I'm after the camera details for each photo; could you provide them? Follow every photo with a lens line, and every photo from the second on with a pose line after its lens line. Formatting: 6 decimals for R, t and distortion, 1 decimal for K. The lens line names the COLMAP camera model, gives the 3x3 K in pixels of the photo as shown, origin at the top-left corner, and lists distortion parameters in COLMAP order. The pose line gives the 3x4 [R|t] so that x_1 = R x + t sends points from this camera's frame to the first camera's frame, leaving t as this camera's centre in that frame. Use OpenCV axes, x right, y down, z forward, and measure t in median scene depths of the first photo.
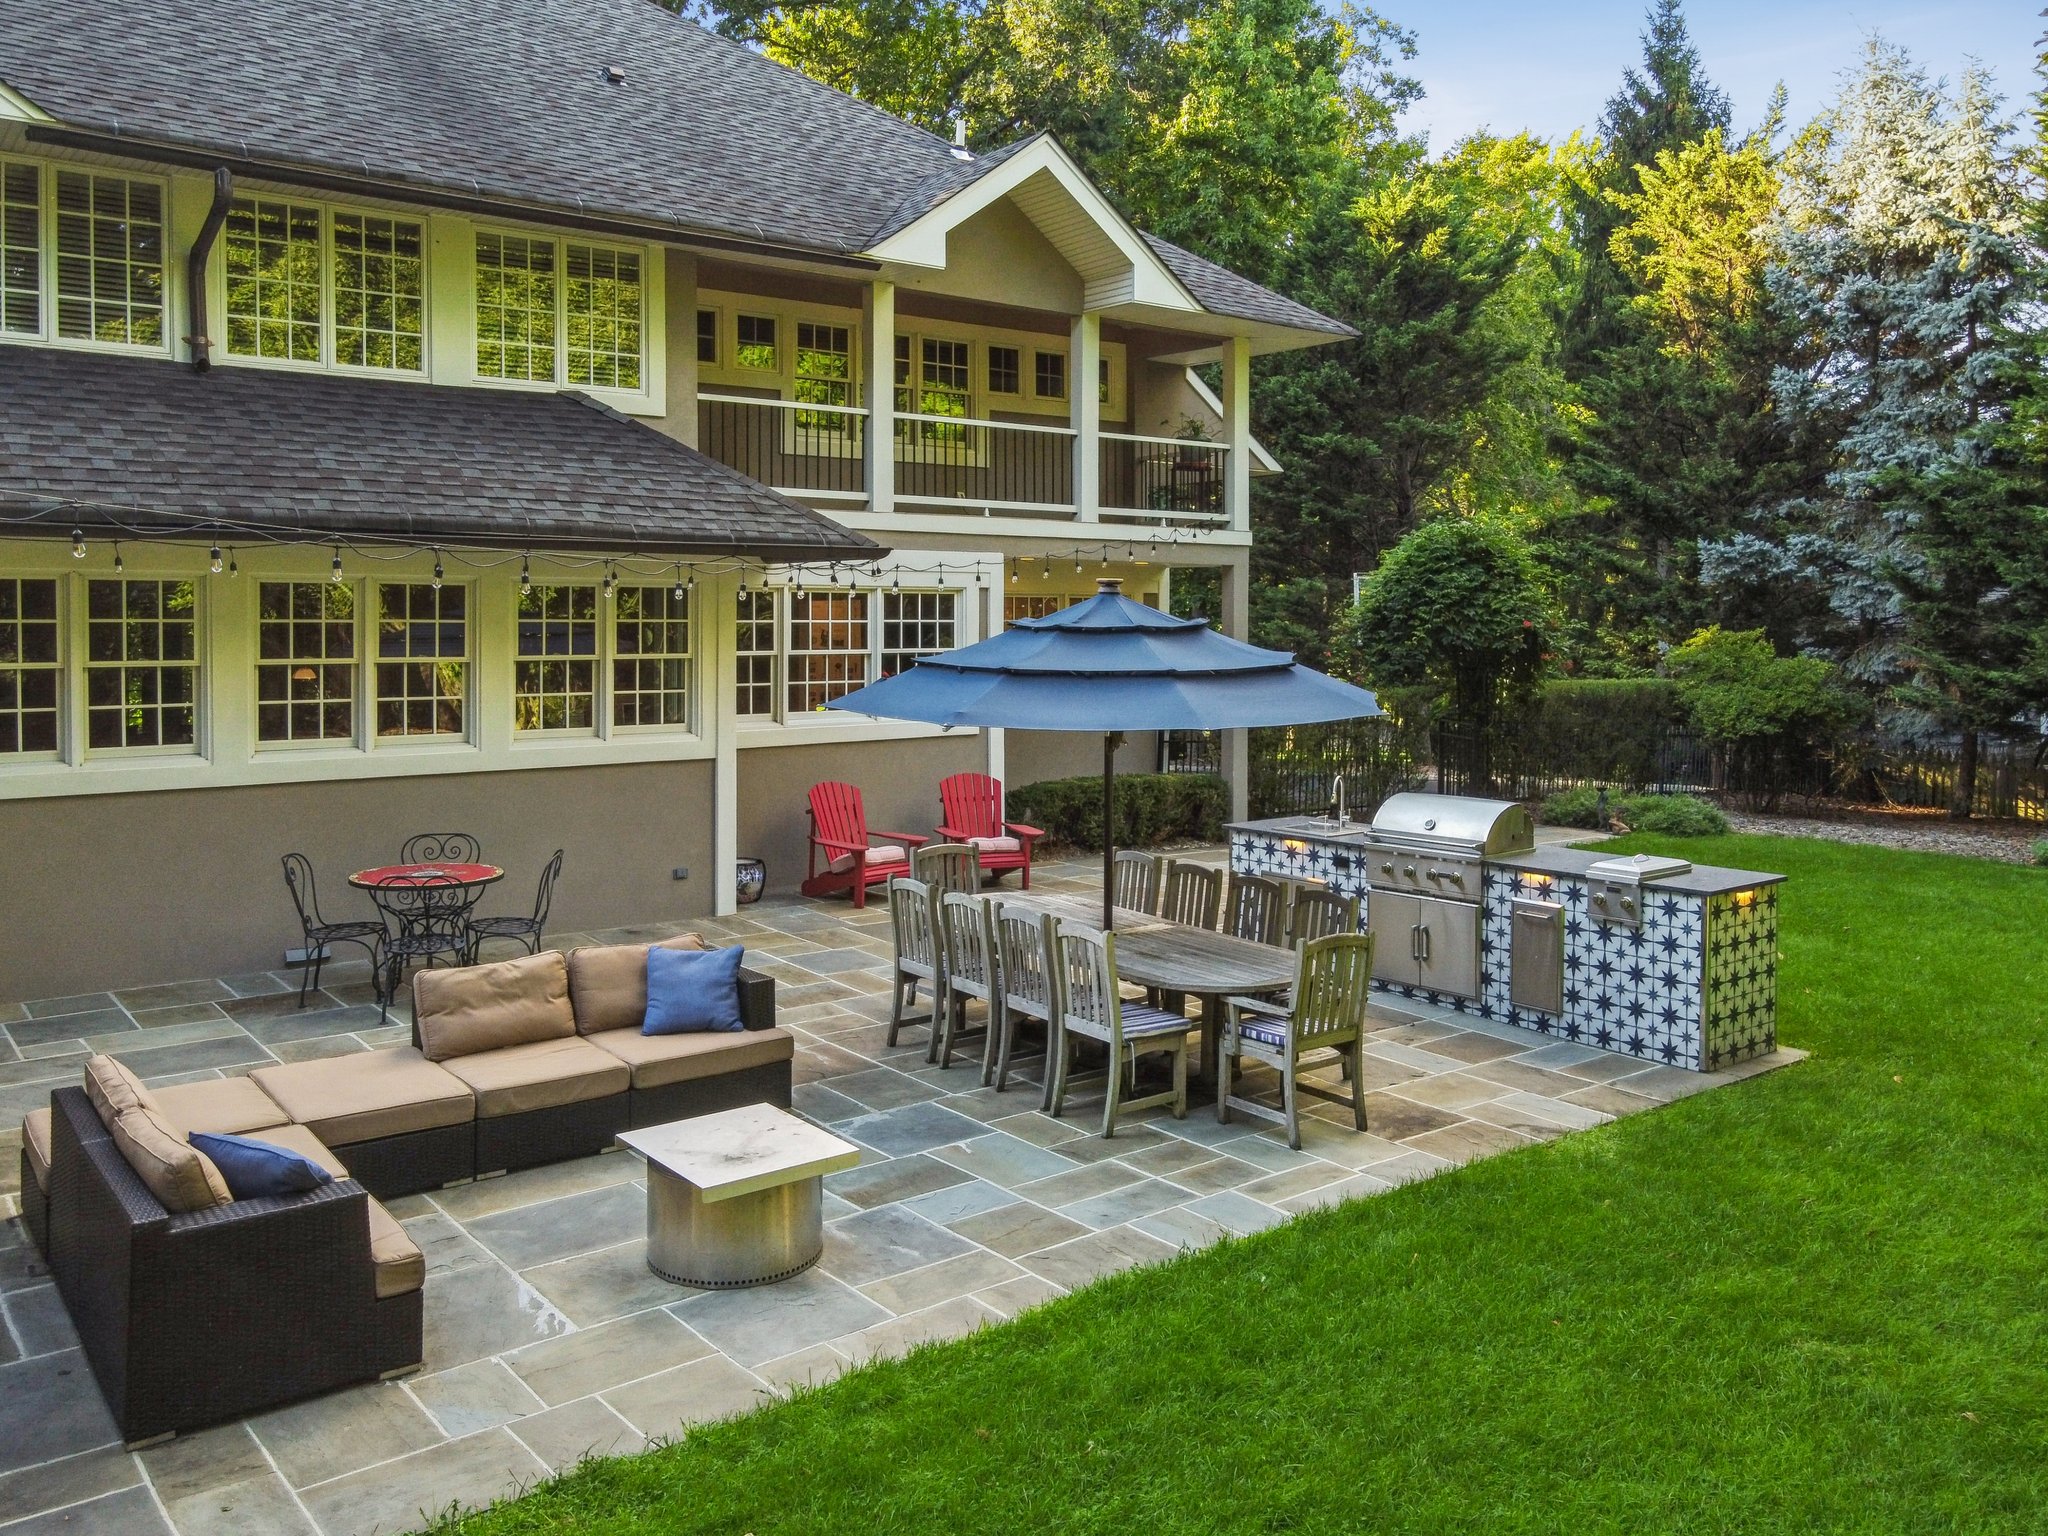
lens RADIAL K [[1617.9, 0, 1051.8], [0, 1617.9, 646.1], [0, 0, 1]] dist [-0.001950, 0.007081]
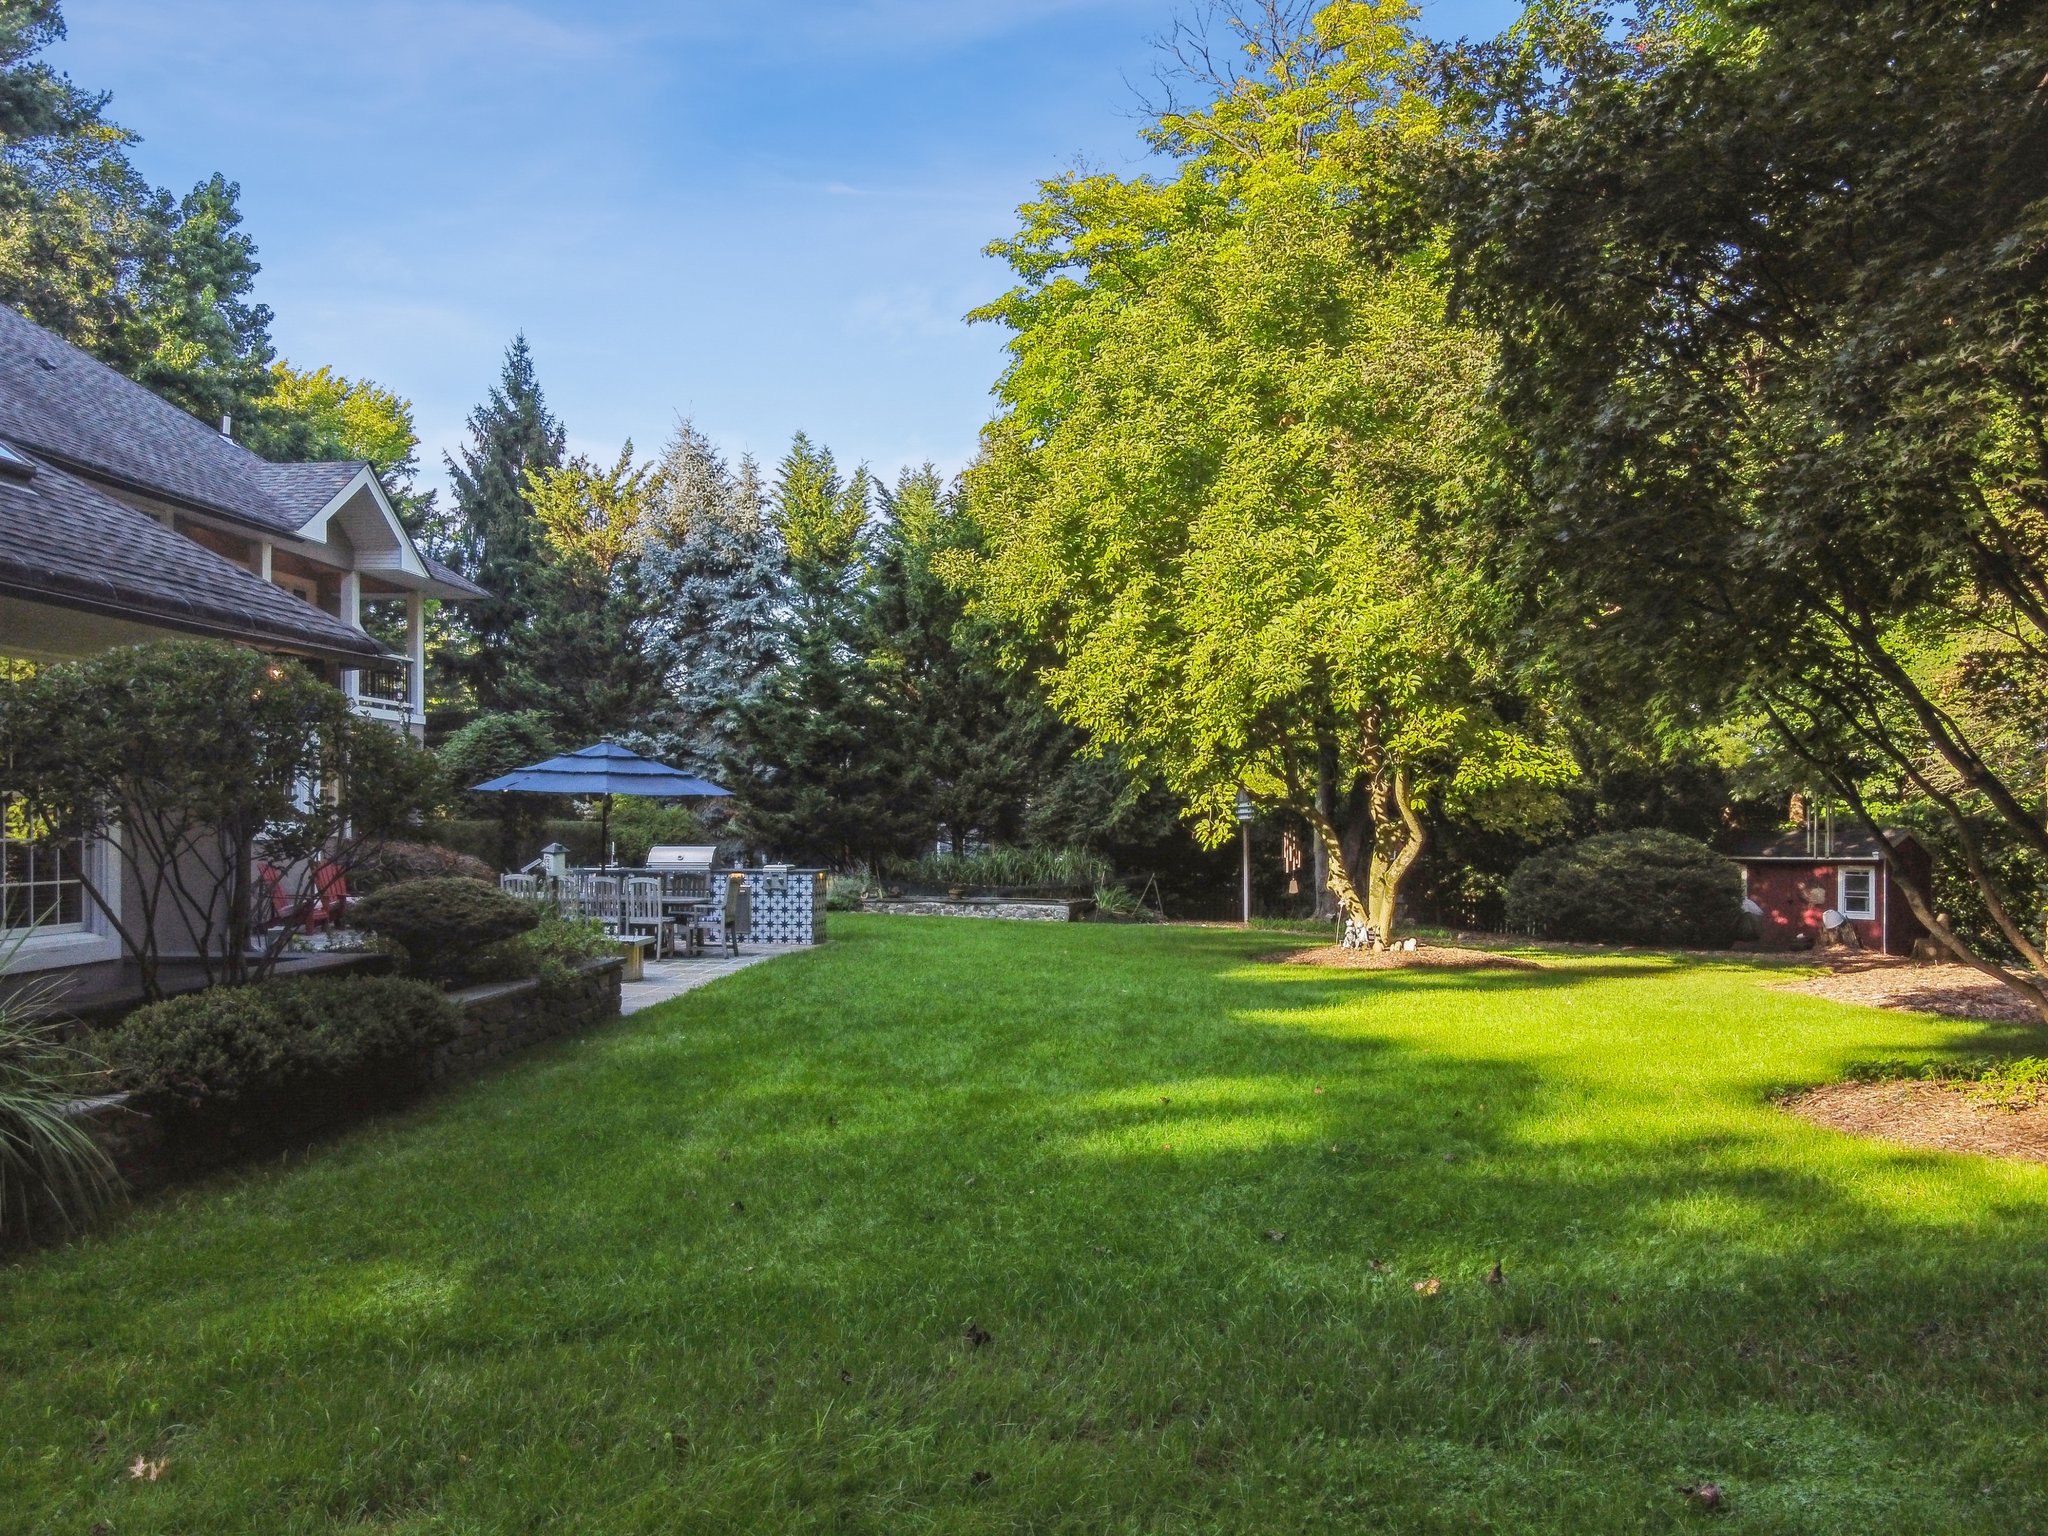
lens RADIAL K [[1617.9, 0, 1027.9], [0, 1617.9, 774.6], [0, 0, 1]] dist [-0.001950, 0.007081]
pose [[0.689113, 0.024237, 0.724249, -0.828362], [0.007291, 0.999158, -0.040374, 0.073158], [-0.724618, 0.033103, 0.688356, -0.677405]]
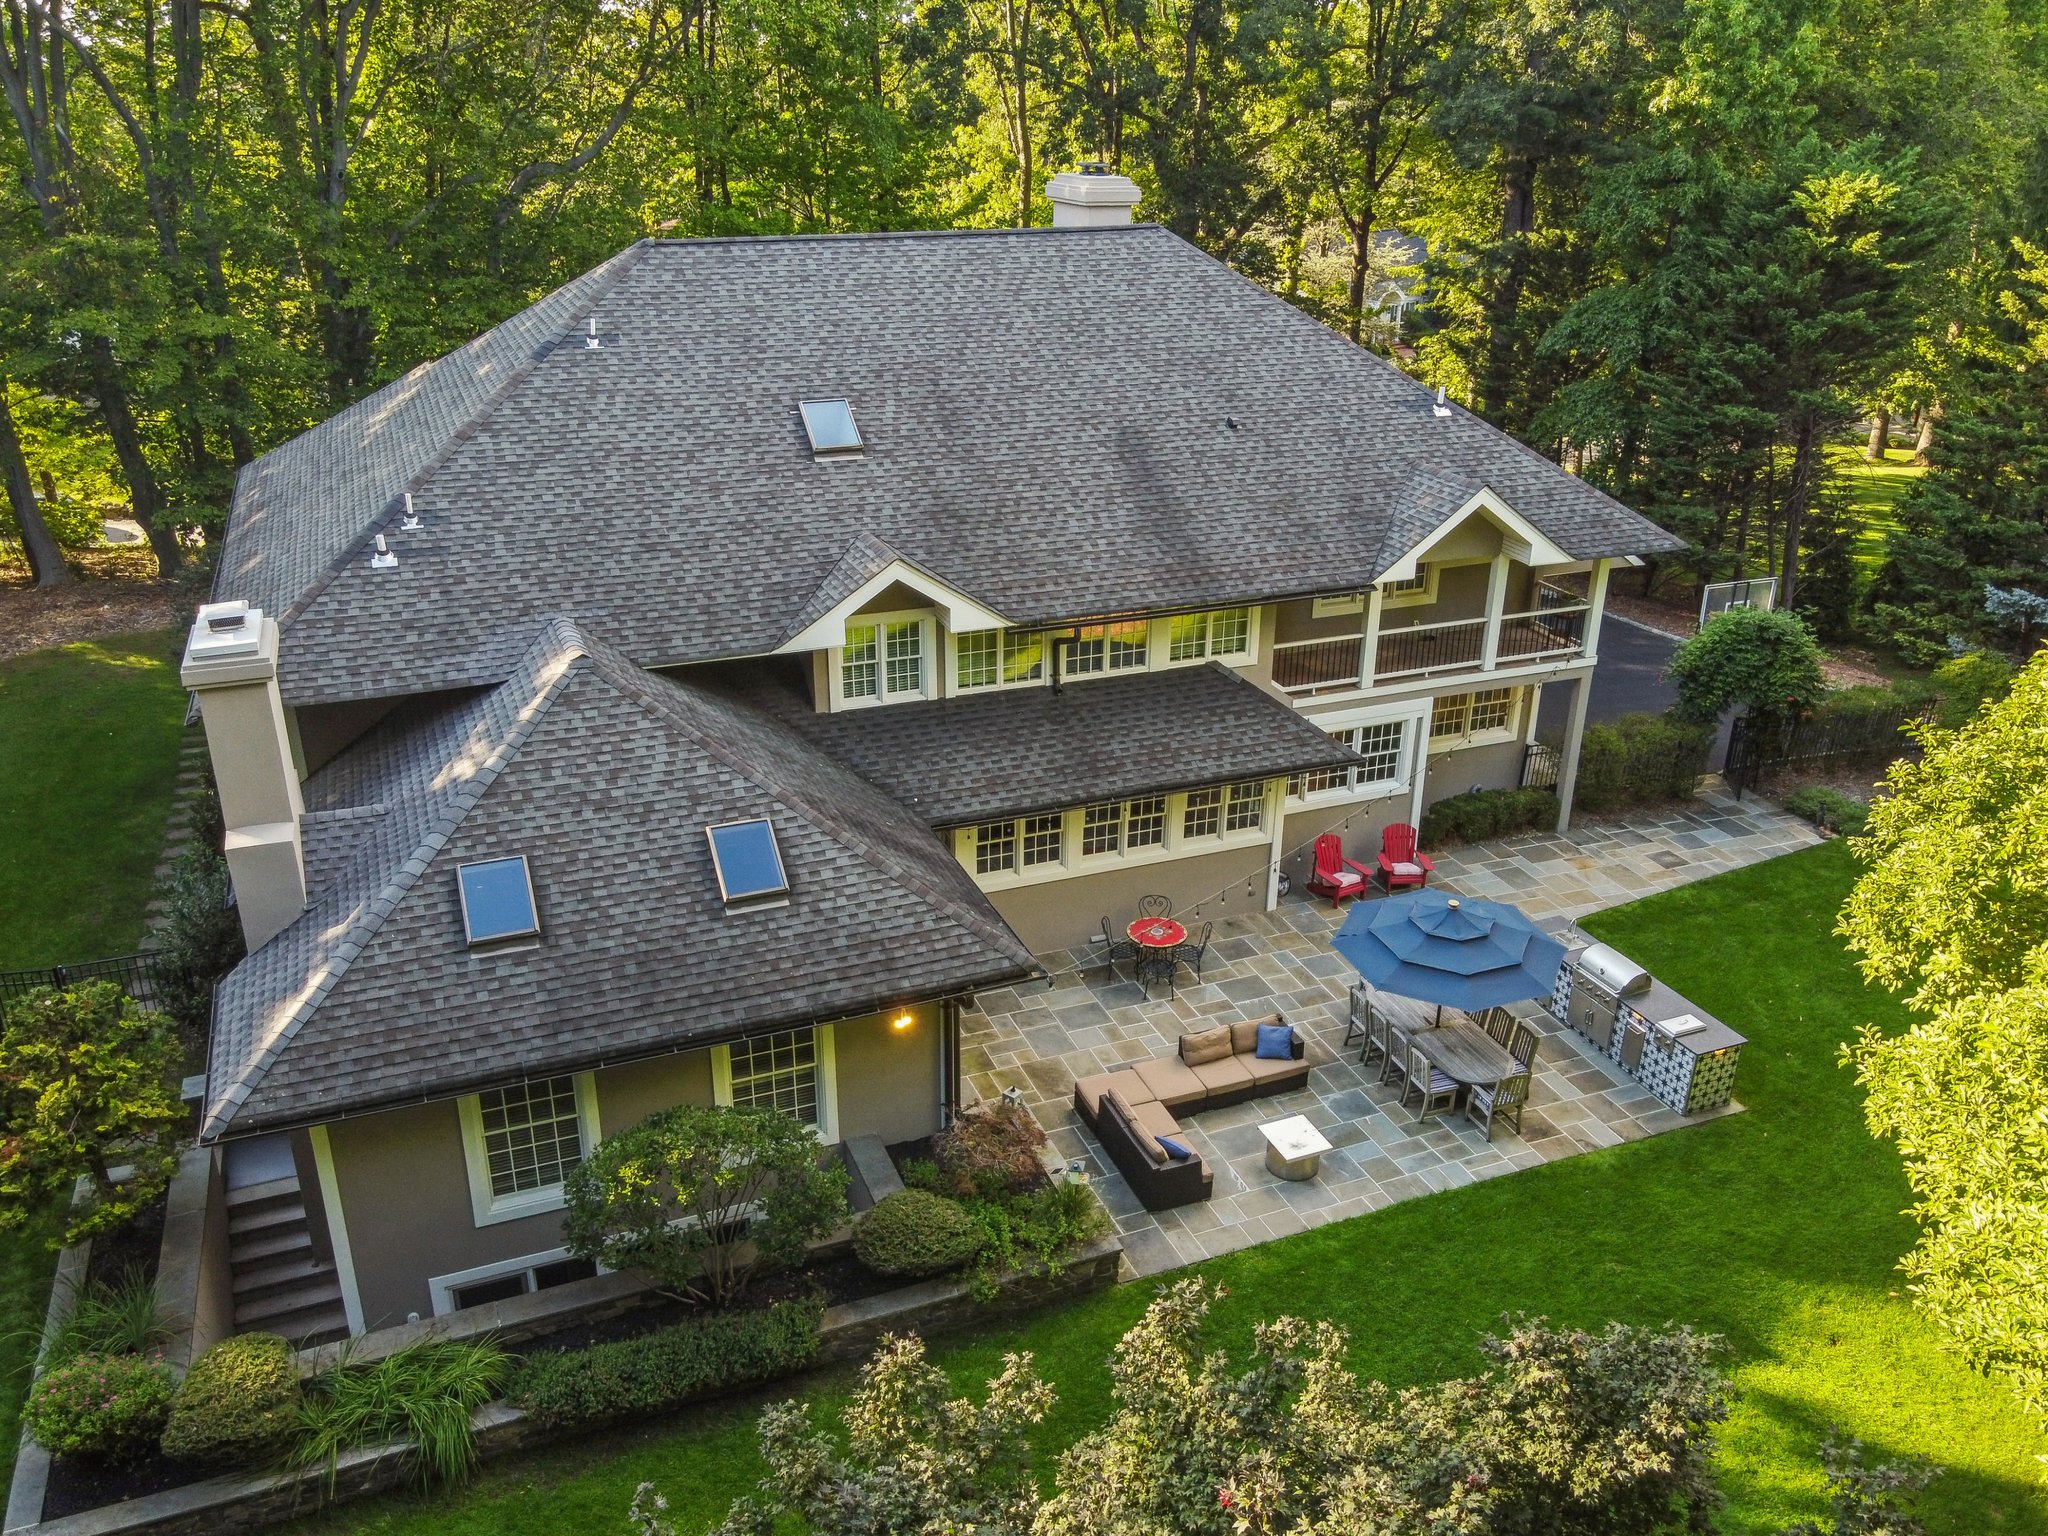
lens RADIAL K [[1617.9, 0, 1044.3], [0, 1617.9, 771.1], [0, 0, 1]] dist [-0.001950, 0.007081]
pose [[0.958222, 0.126227, -0.256665, 0.030942], [-0.017305, 0.921293, 0.388485, -0.792001], [0.285501, -0.367813, 0.884987, -0.852541]]
